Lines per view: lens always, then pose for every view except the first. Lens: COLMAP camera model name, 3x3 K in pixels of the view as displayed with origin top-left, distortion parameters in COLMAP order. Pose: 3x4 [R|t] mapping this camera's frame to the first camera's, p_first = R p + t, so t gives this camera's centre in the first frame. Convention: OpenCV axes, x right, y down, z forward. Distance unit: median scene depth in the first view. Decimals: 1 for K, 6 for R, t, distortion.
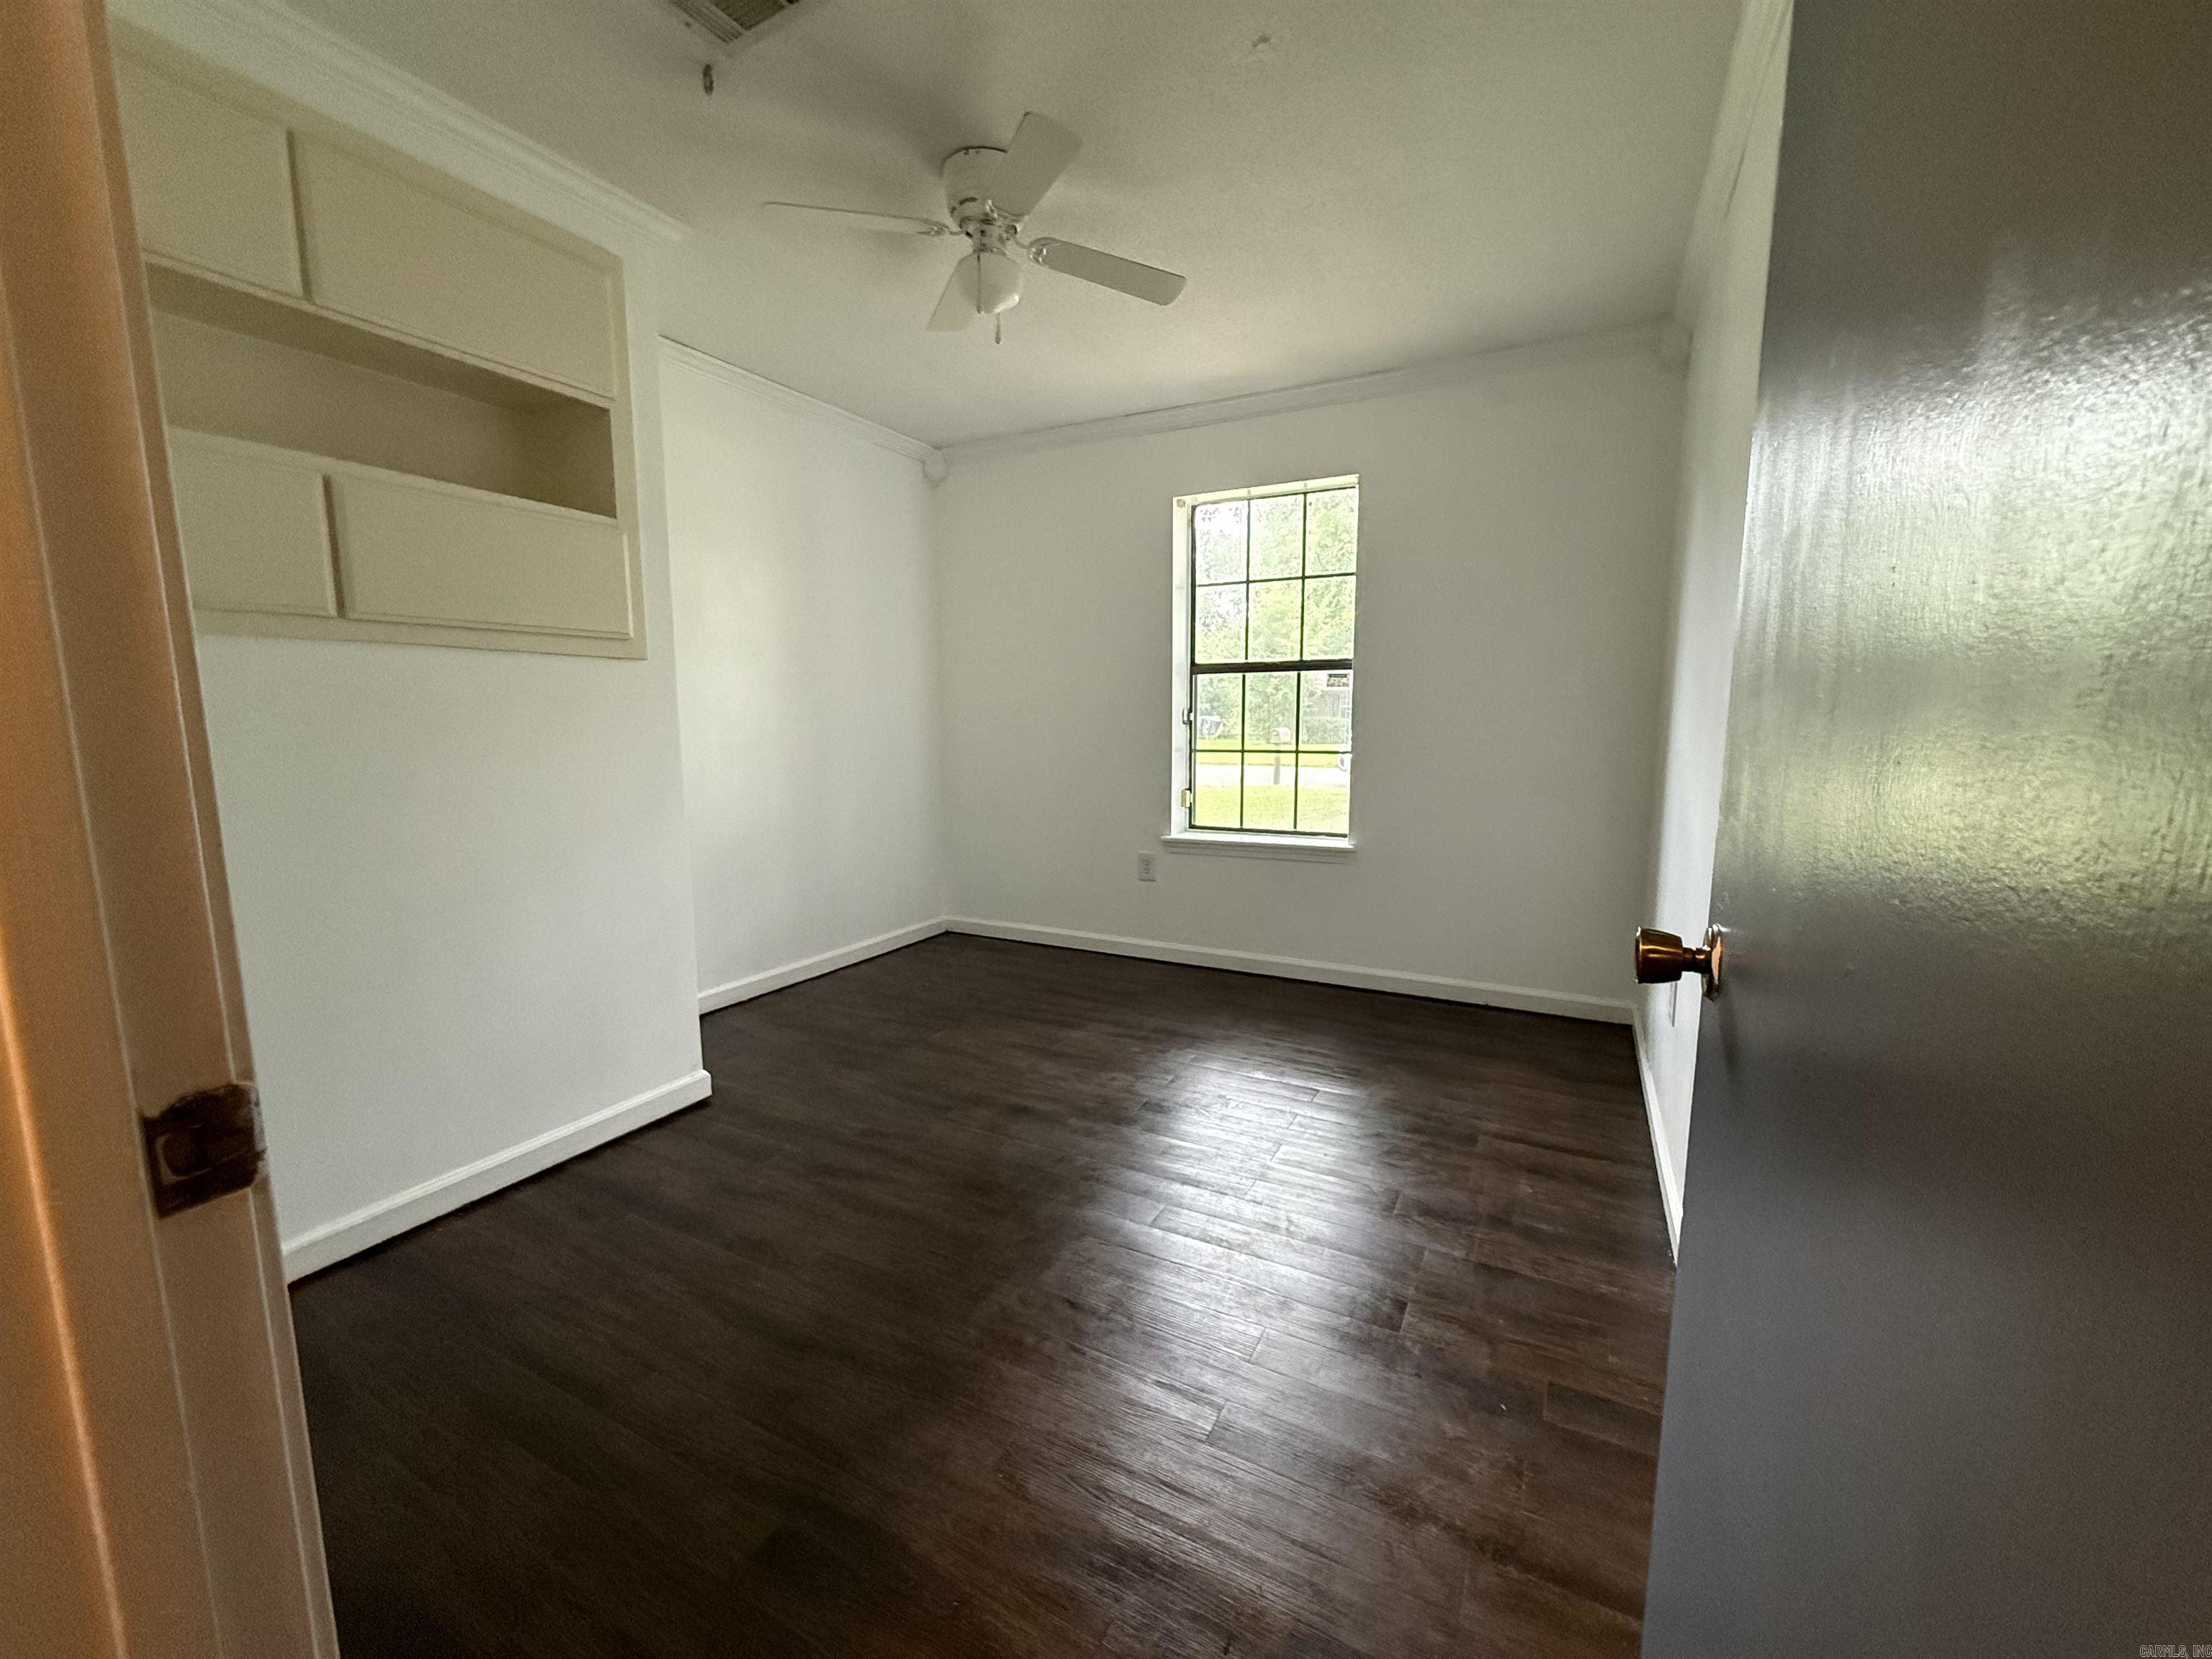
lens RADIAL K [[883.2, 0, 1110.7], [0, 883.2, 830.8], [0, 0, 1]] dist [0.000485, 0.000098]
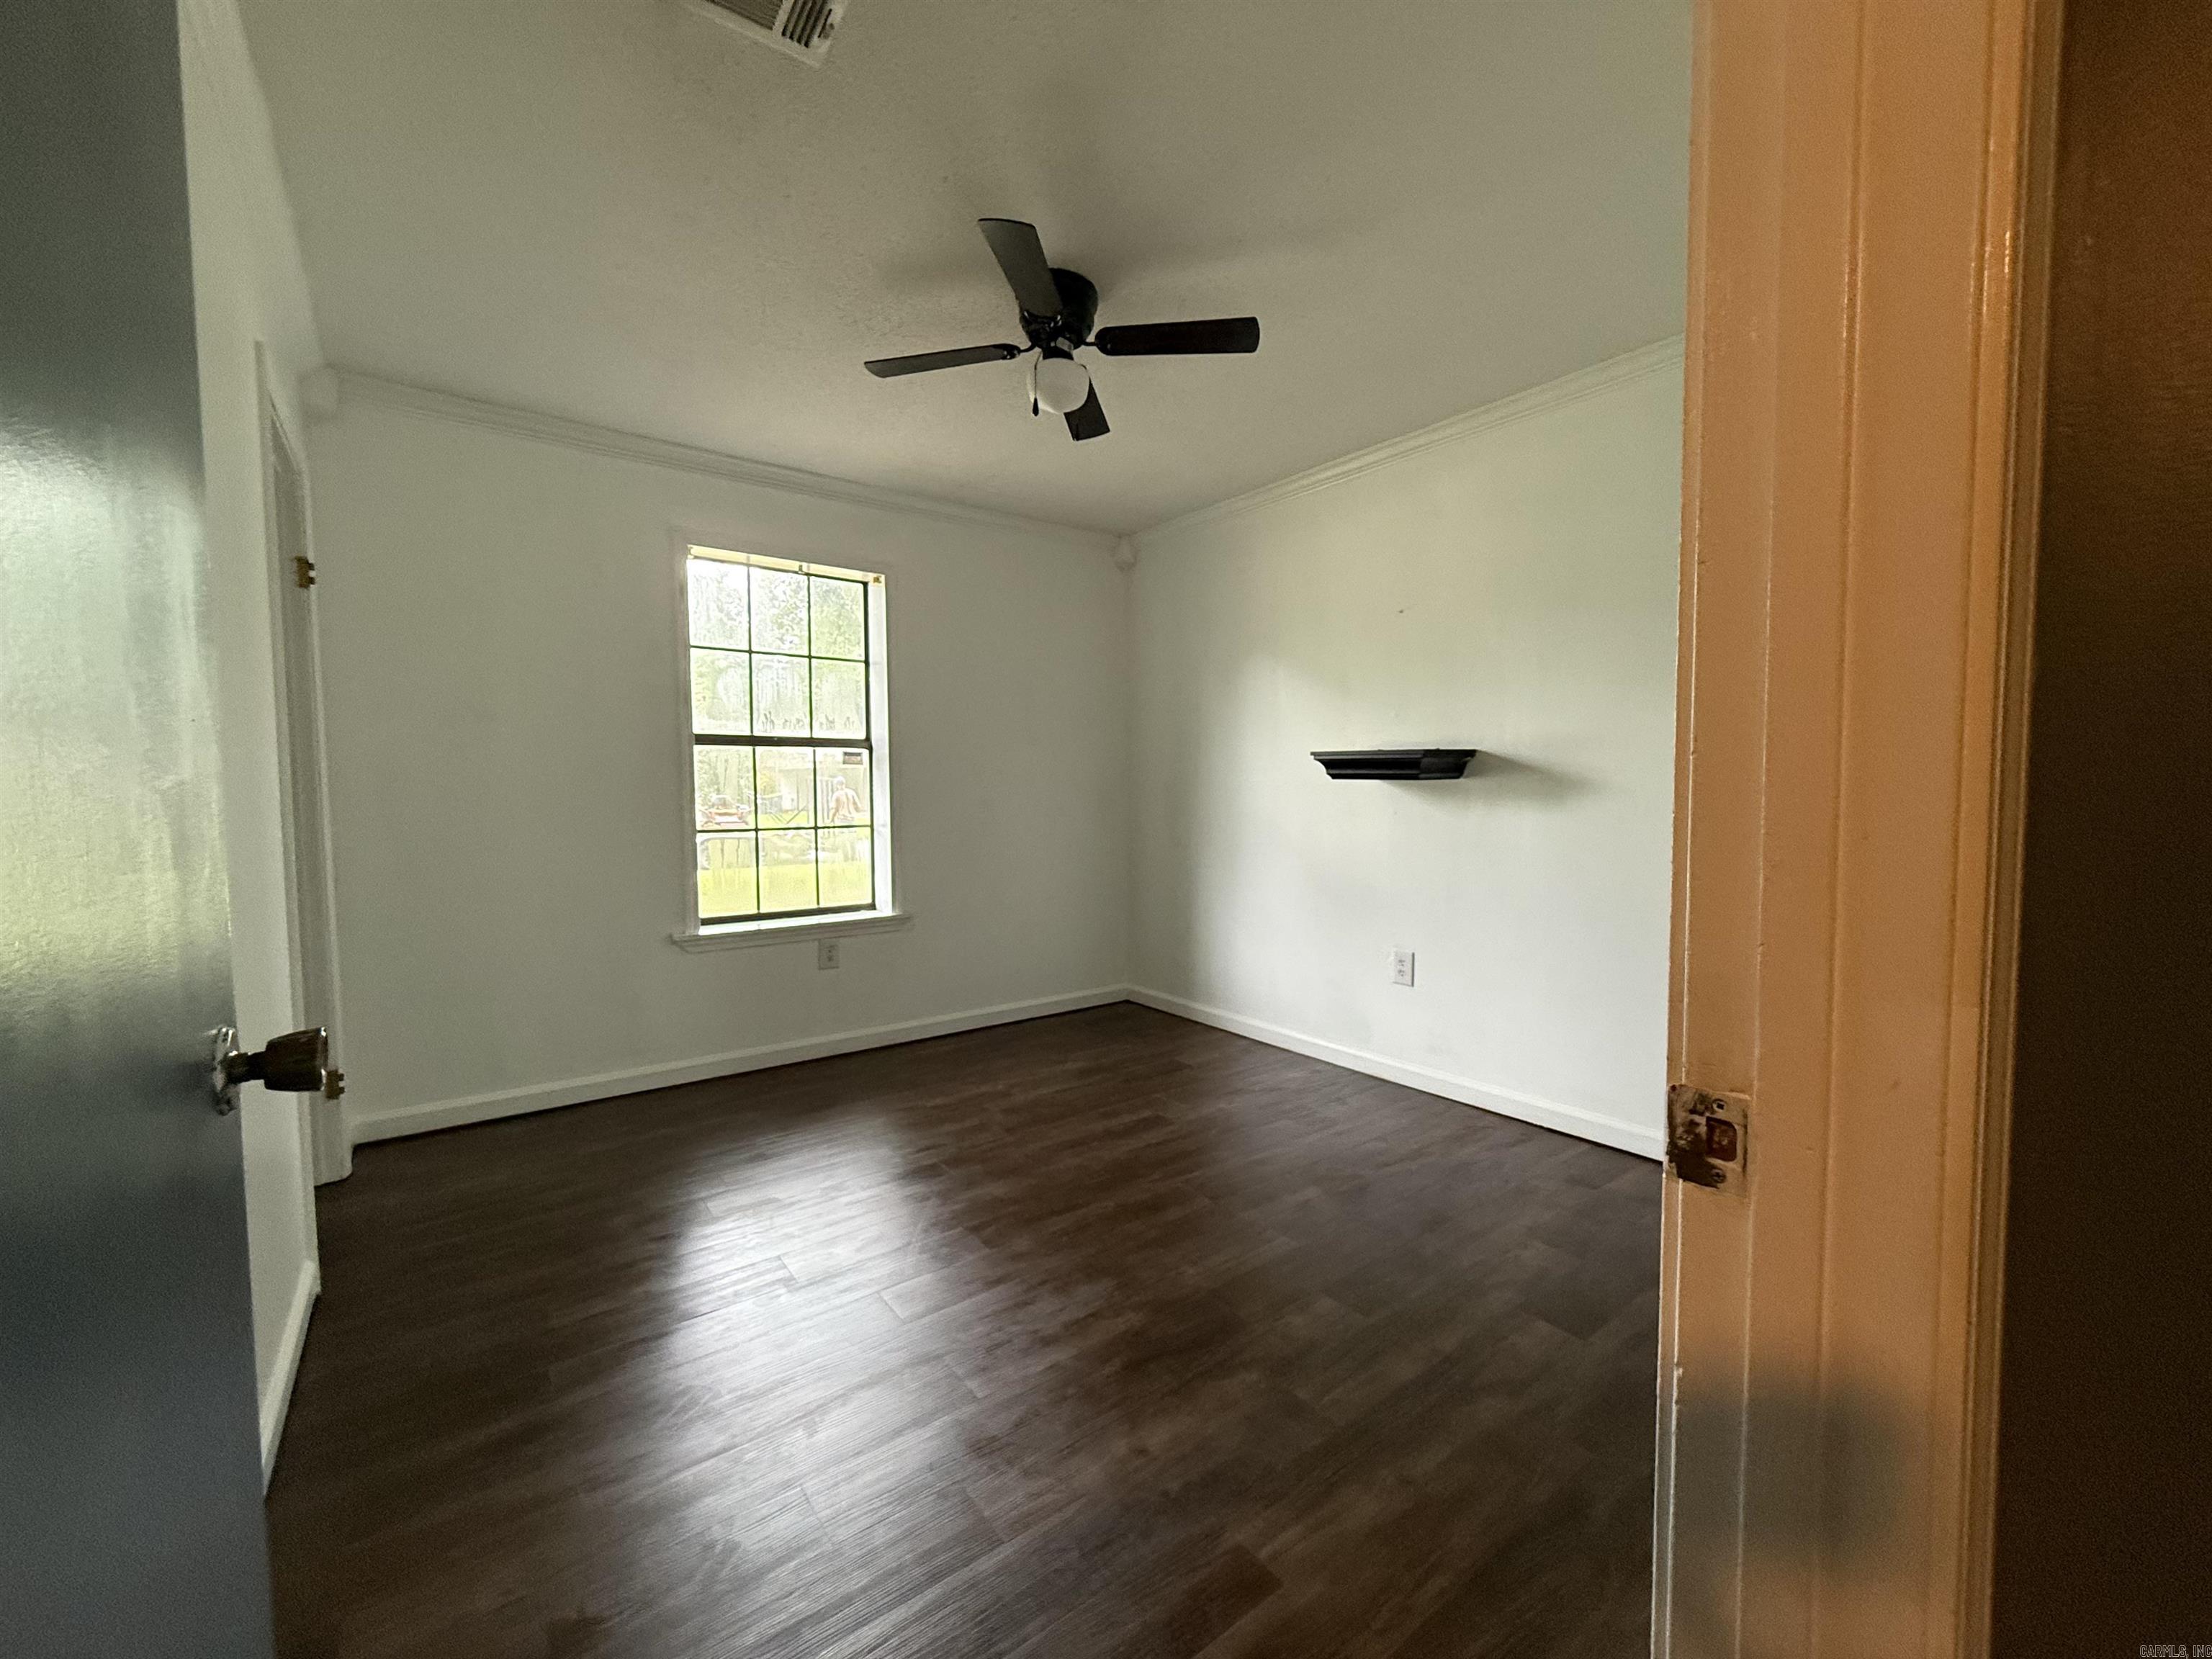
lens RADIAL K [[883.2, 0, 1110.7], [0, 883.2, 830.8], [0, 0, 1]] dist [0.000485, 0.000098]
pose [[0.429495, -0.040599, 0.902156, -0.544908], [0.120668, 0.992611, -0.012777, -0.033753], [-0.894971, 0.114349, 0.431220, 0.276909]]
